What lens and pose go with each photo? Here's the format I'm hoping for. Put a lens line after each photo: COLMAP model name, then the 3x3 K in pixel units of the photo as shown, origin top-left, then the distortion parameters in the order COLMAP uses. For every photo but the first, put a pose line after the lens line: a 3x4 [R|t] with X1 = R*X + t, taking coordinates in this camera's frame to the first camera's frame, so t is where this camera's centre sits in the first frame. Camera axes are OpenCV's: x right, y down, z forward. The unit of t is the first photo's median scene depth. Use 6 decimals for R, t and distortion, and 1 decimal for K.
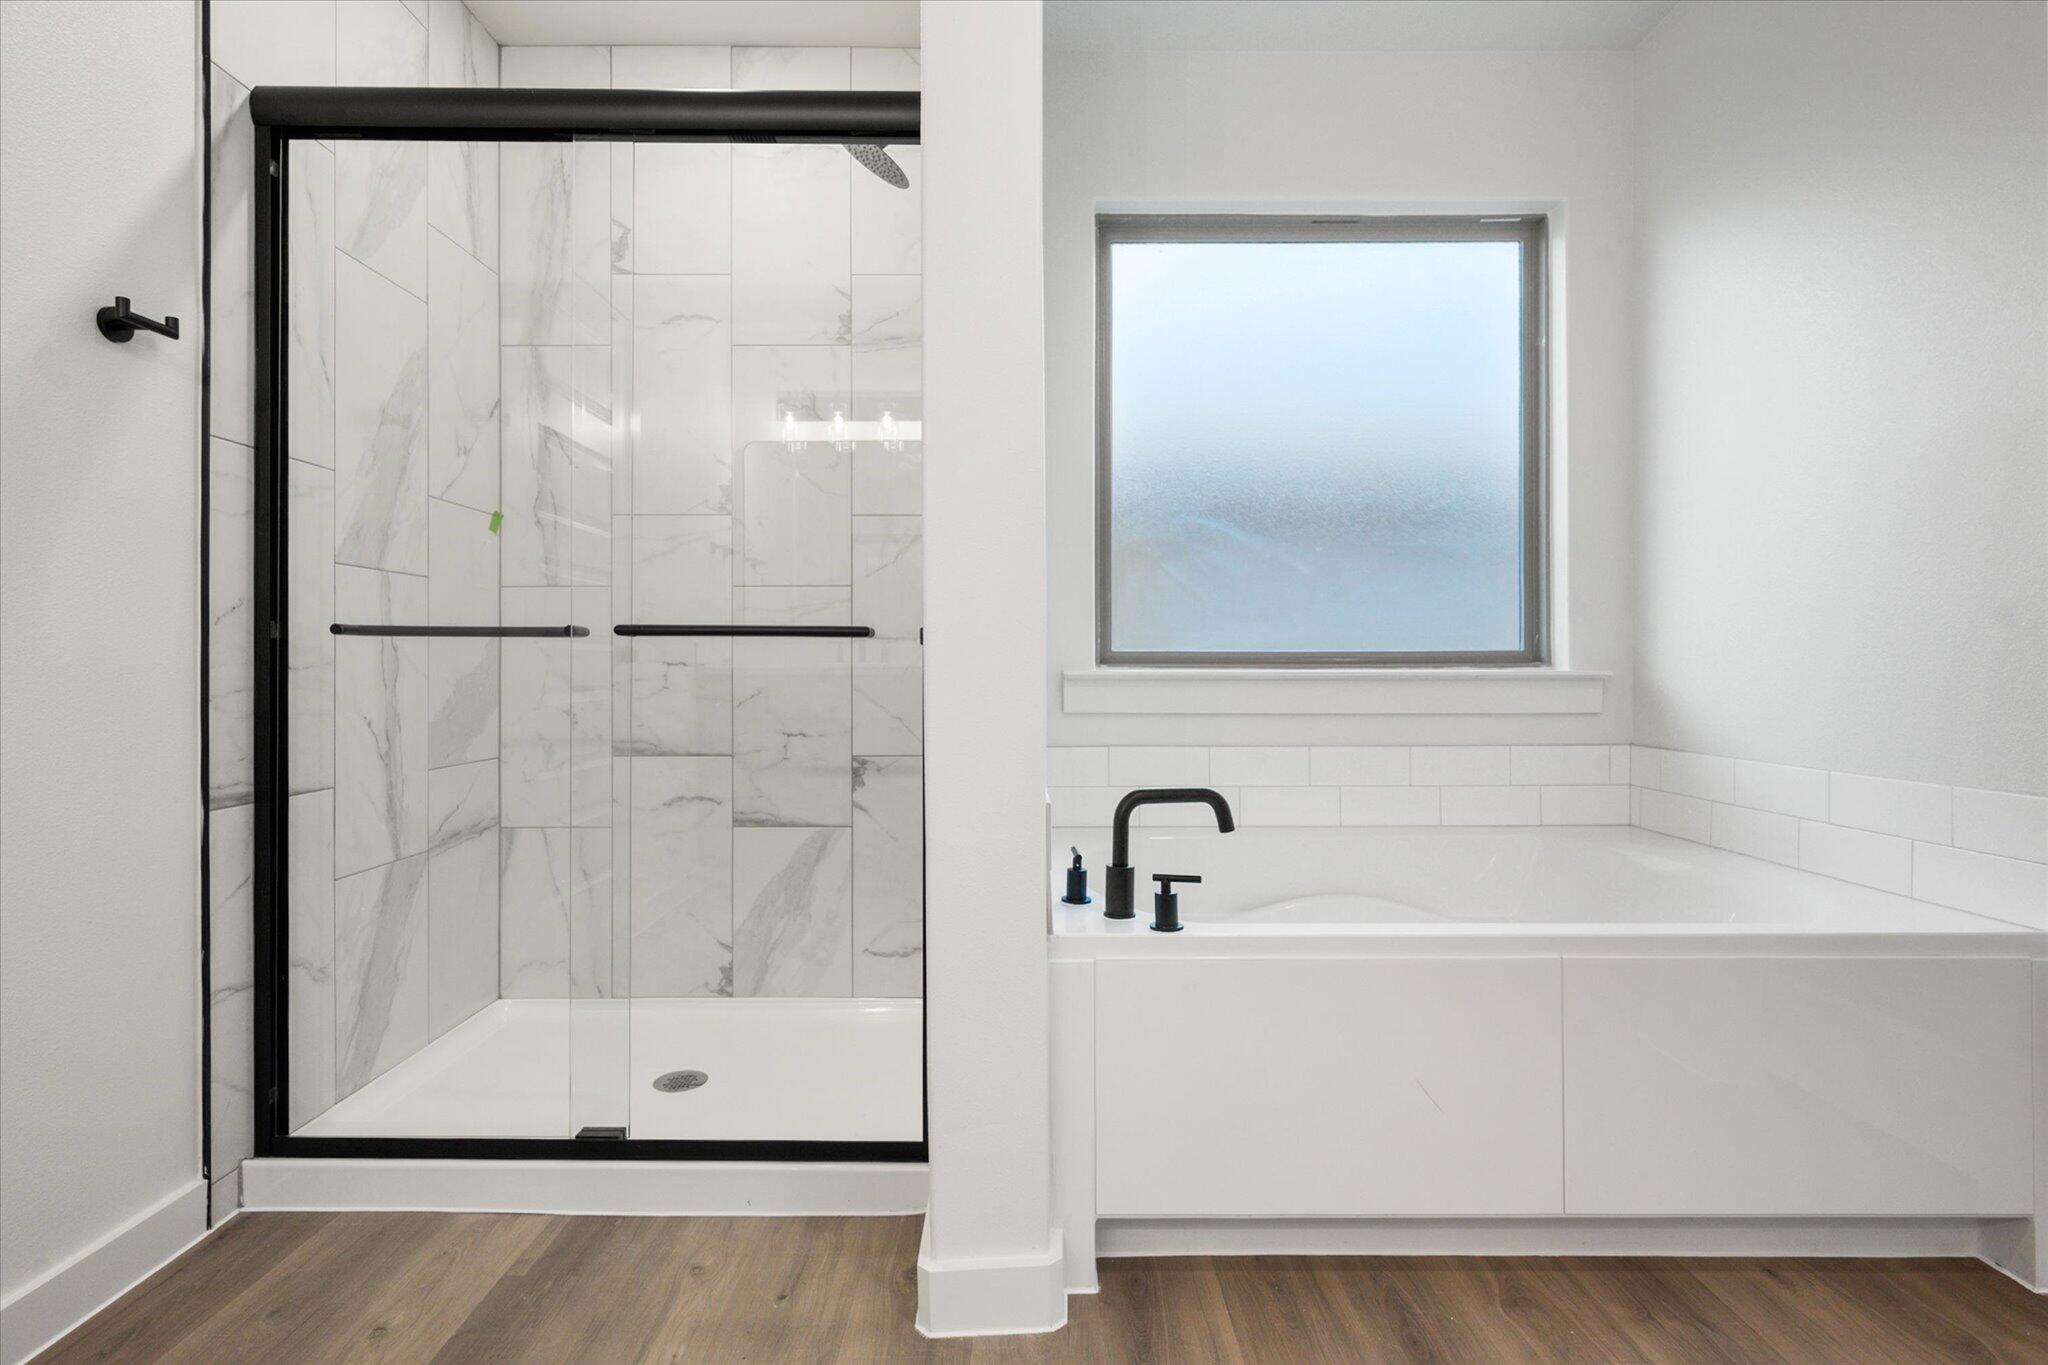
lens RADIAL K [[1000.4, 0, 1023.4], [0, 1000.4, 663.1], [0, 0, 1]] dist [0.000627, 0.000475]
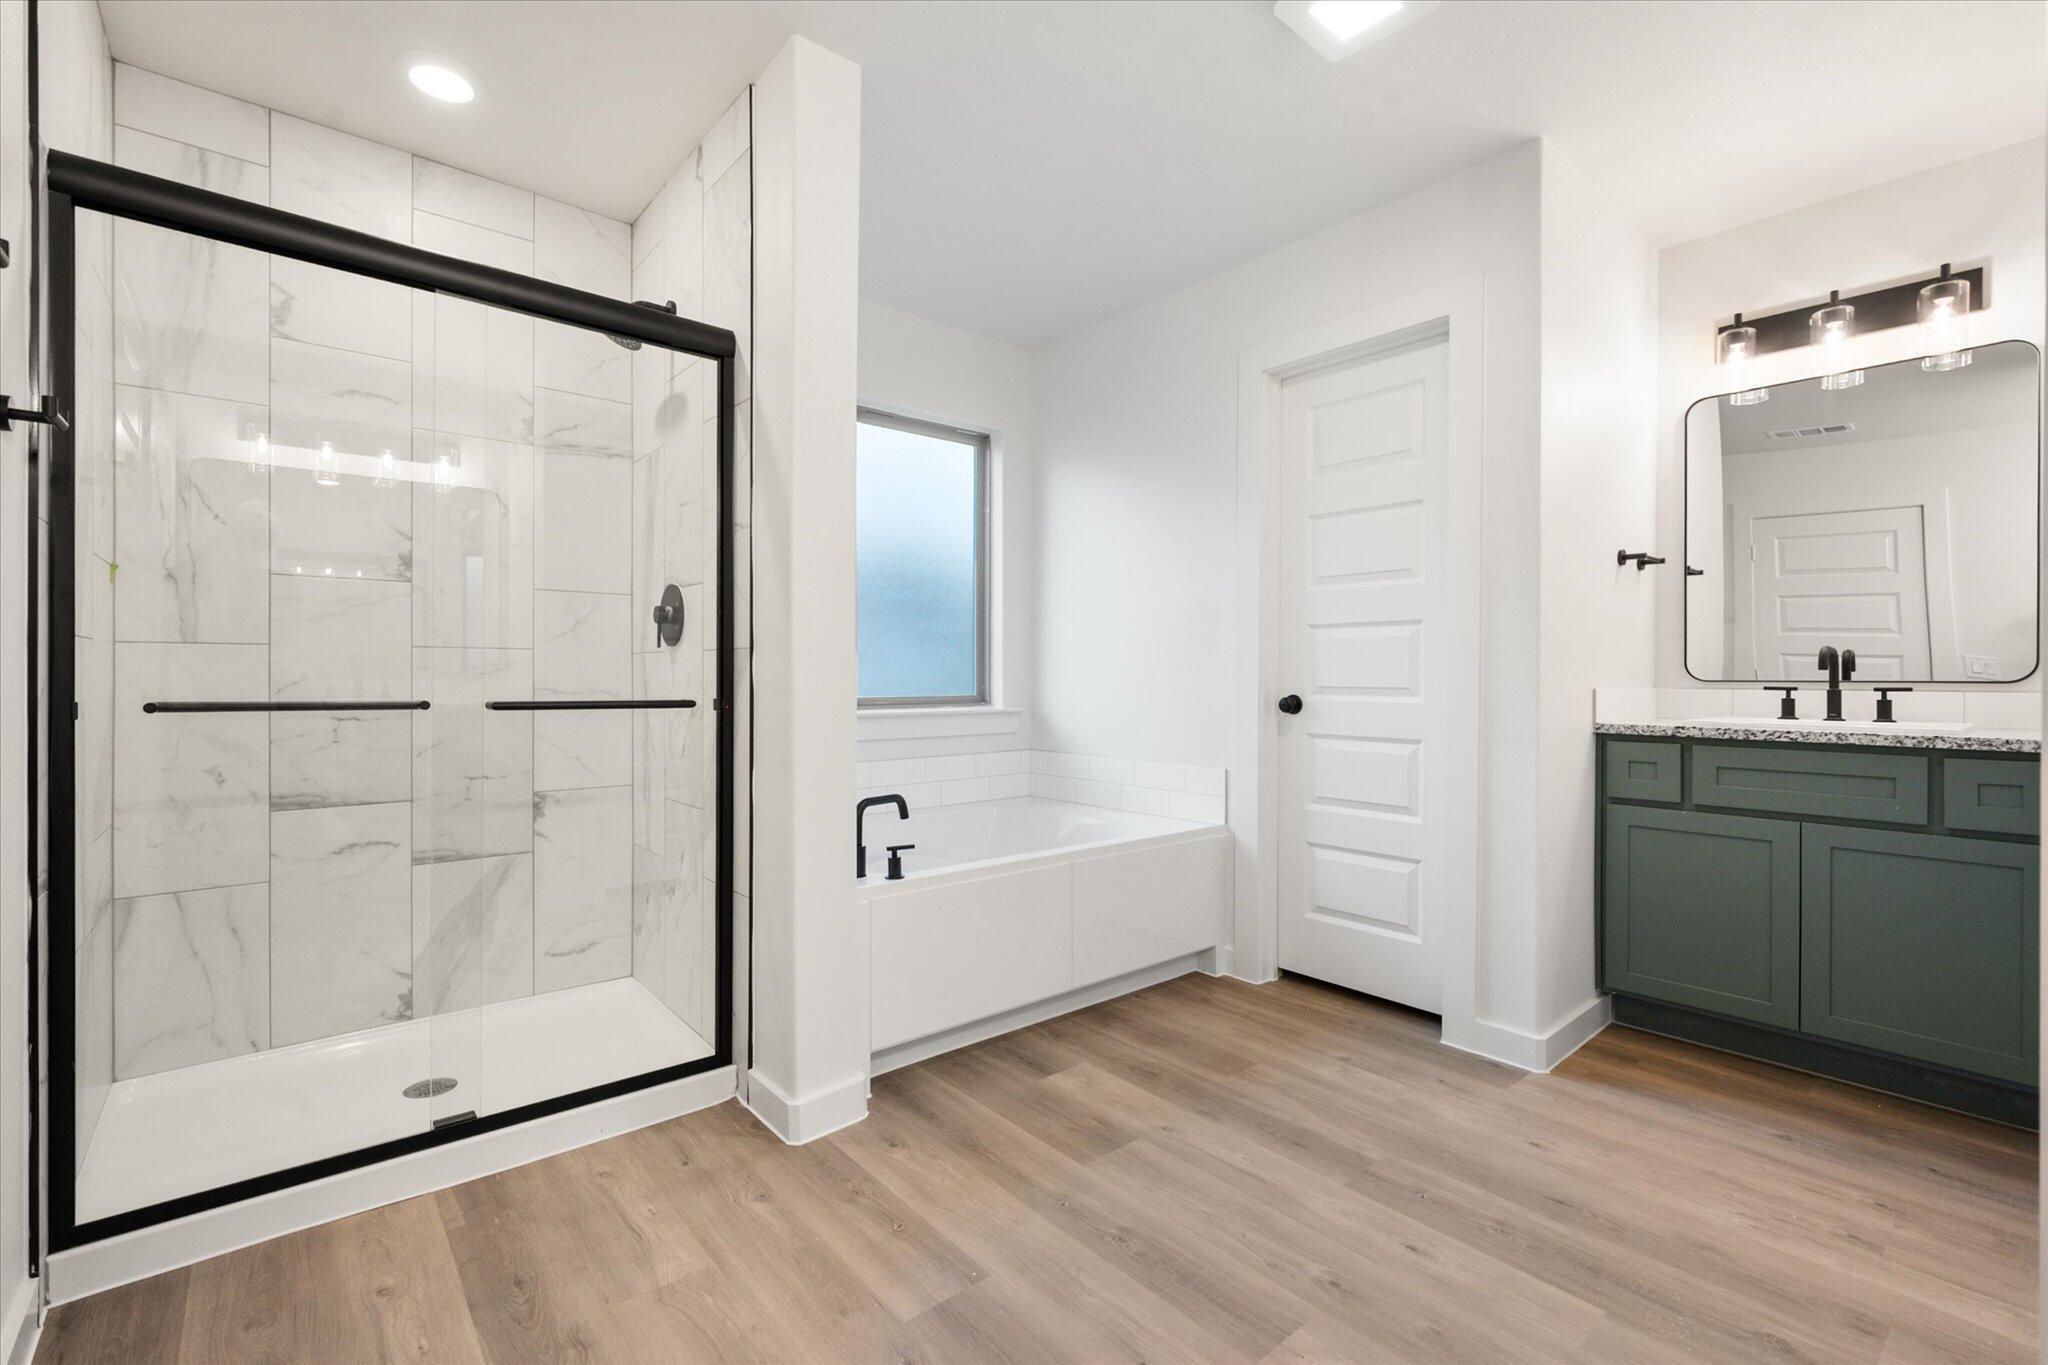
lens RADIAL K [[886.7, 0, 1024.0], [0, 886.7, 682.5], [0, 0, 1]] dist [-0.001072, 0.000148]
pose [[0.763935, -0.001768, 0.645290, -0.407917], [-0.004755, 0.999954, 0.008368, -0.049387], [-0.645275, -0.009461, 0.763892, -0.178374]]
